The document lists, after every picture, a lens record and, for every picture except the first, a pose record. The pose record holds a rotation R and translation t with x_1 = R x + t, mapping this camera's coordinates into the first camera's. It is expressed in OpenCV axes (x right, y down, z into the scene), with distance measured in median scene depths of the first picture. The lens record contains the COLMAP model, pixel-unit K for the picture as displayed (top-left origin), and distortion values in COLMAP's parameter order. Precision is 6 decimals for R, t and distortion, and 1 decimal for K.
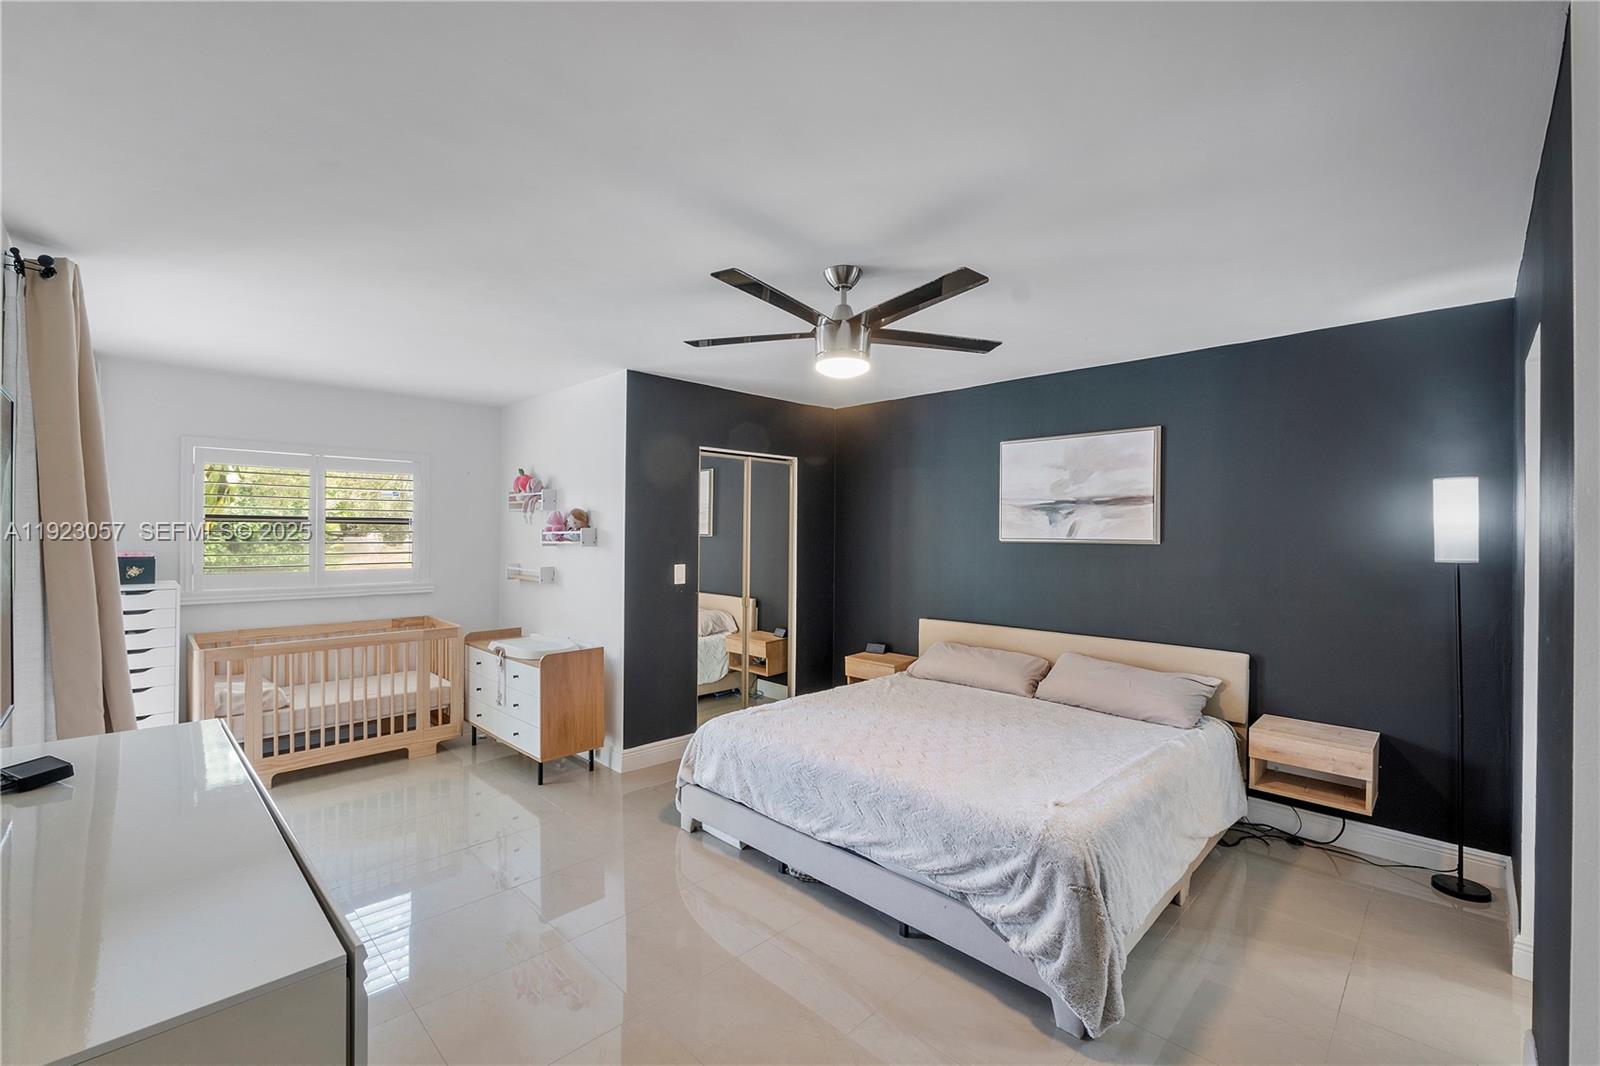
lens RADIAL K [[682.7, 0, 792.1], [0, 682.7, 538.3], [0, 0, 1]] dist [-0.000669, -0.000084]
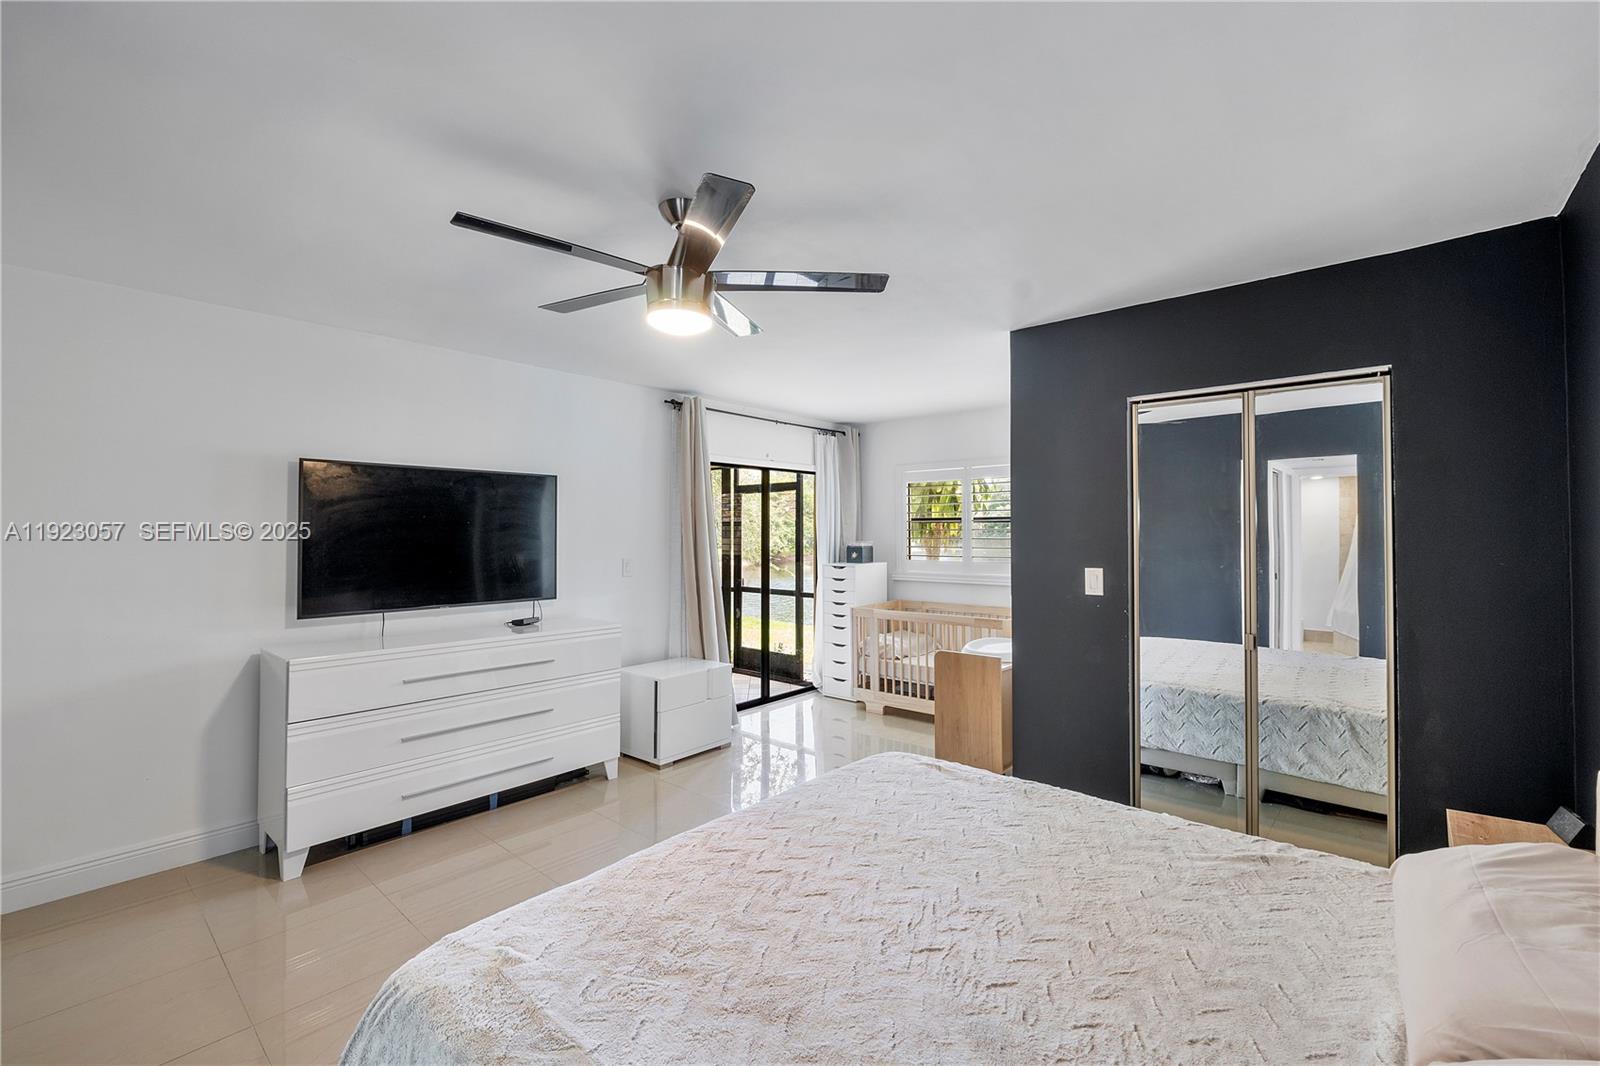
lens RADIAL K [[681.6, 0, 800.0], [0, 681.6, 533.0], [0, 0, 1]] dist [-0.000074, 0.000052]
pose [[0.076479, -0.007043, -0.997046, 0.593469], [-0.001506, 0.999973, -0.007179, 0.007523], [0.997070, 0.002051, 0.076466, 0.709156]]
